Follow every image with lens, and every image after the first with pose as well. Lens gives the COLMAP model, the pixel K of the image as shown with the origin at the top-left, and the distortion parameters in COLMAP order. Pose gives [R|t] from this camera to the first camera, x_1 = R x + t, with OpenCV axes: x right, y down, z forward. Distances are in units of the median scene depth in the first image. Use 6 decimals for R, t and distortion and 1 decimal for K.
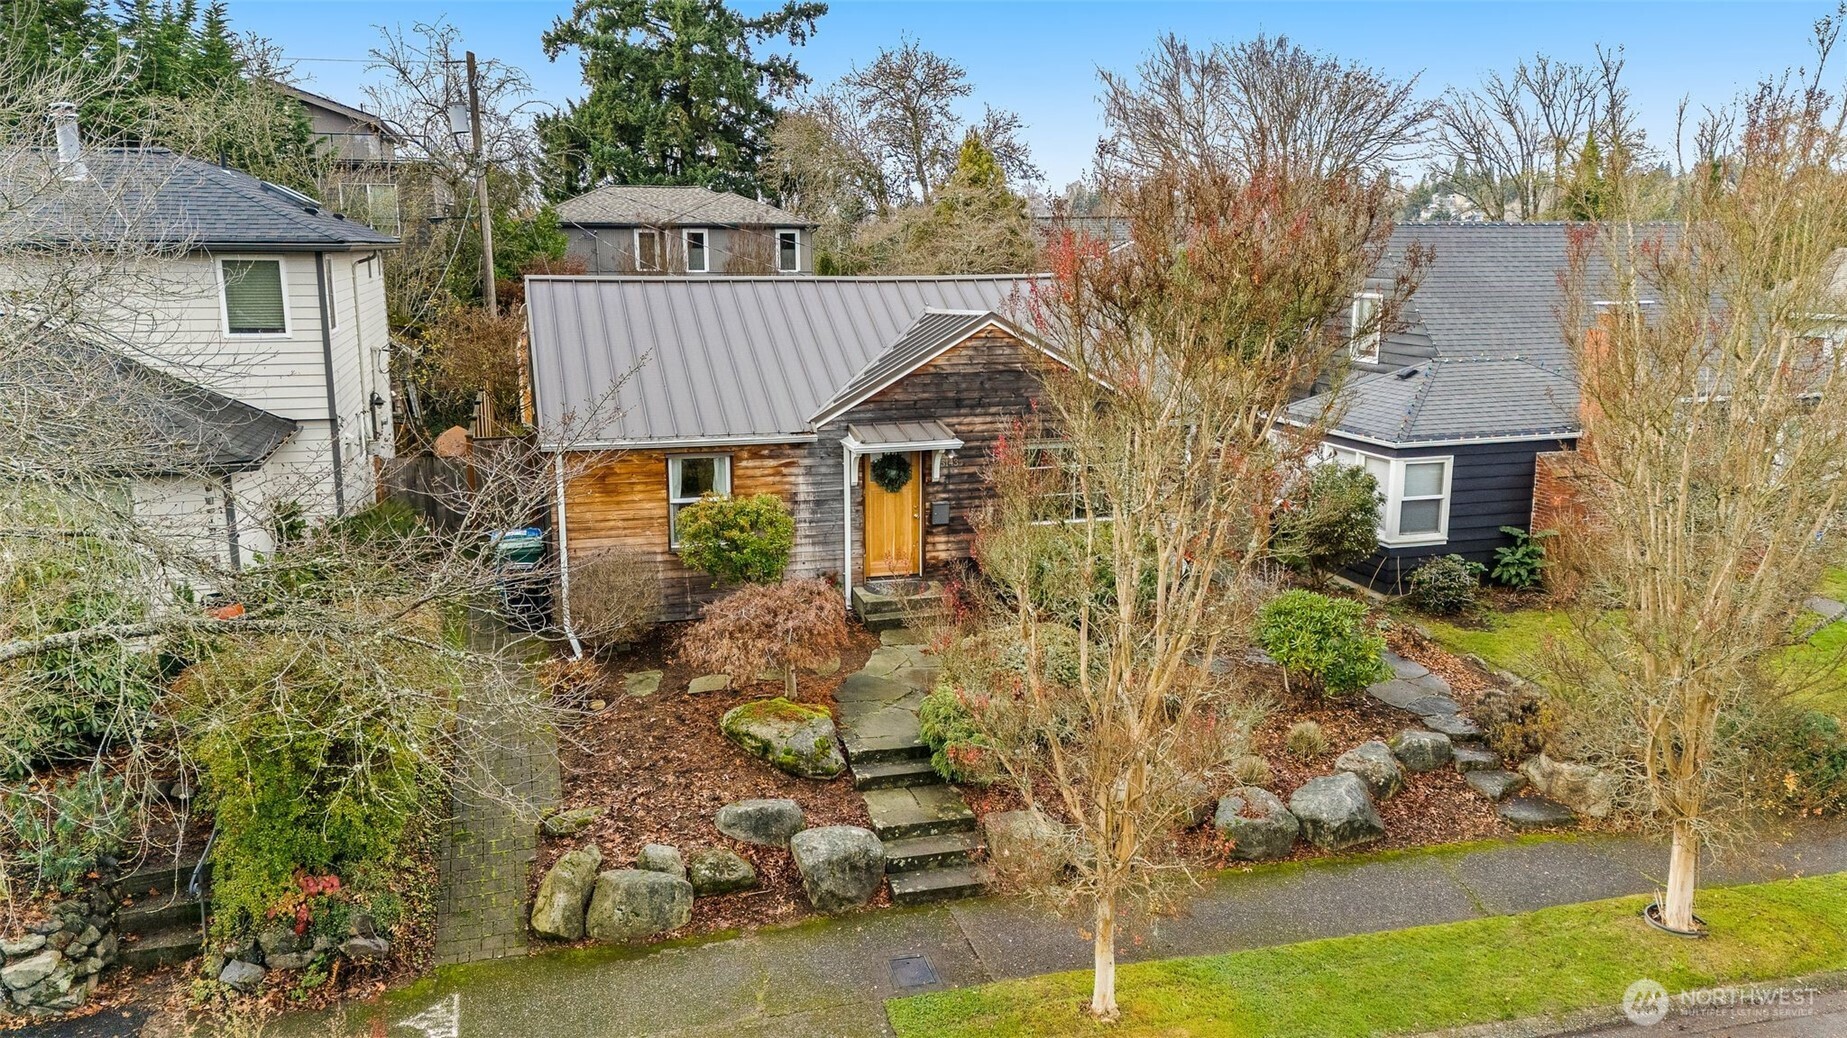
lens RADIAL K [[1320.2, 0, 918.8], [0, 1320.2, 517.3], [0, 0, 1]] dist [0.044072, -0.000723]
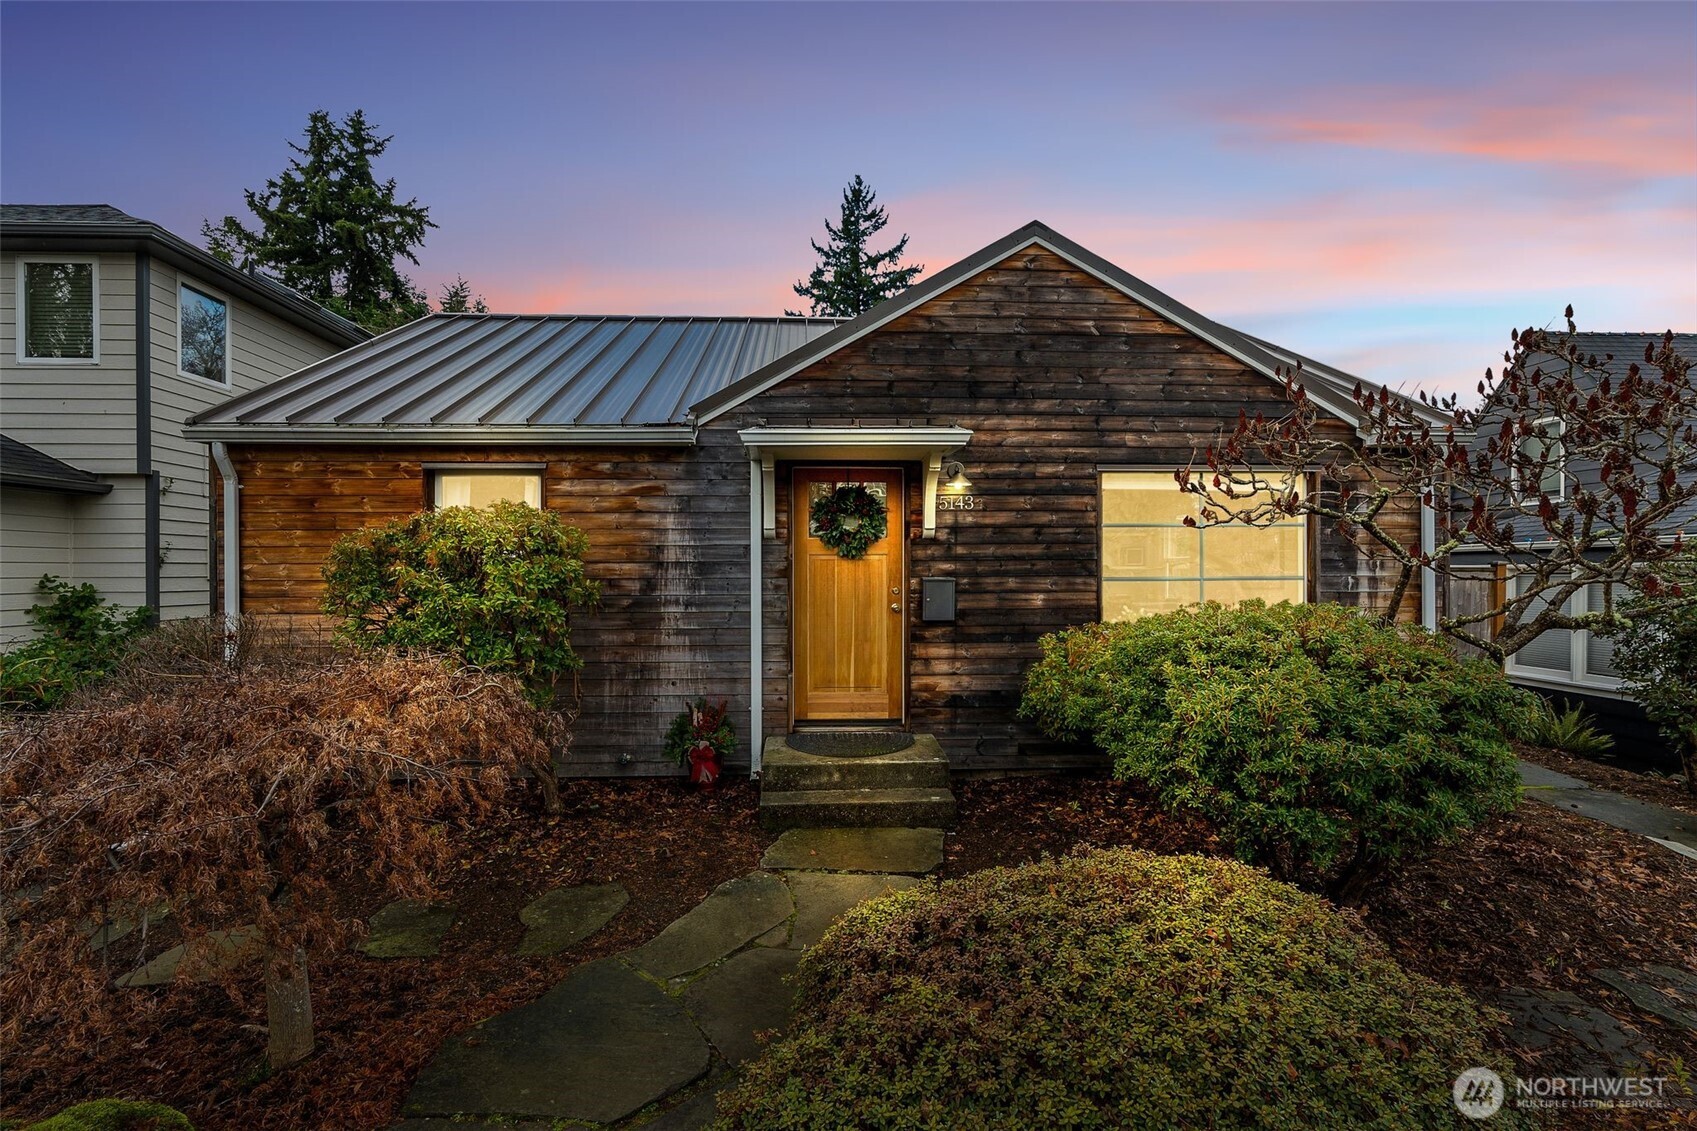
lens RADIAL K [[768.4, 0, 865.1], [0, 768.4, 563.9], [0, 0, 1]] dist [-0.017678, -0.000162]
pose [[0.977962, 0.000816, -0.208783, 0.051686], [-0.047500, 0.974638, -0.218687, 0.051325], [0.203310, 0.223785, 0.953197, 0.711234]]
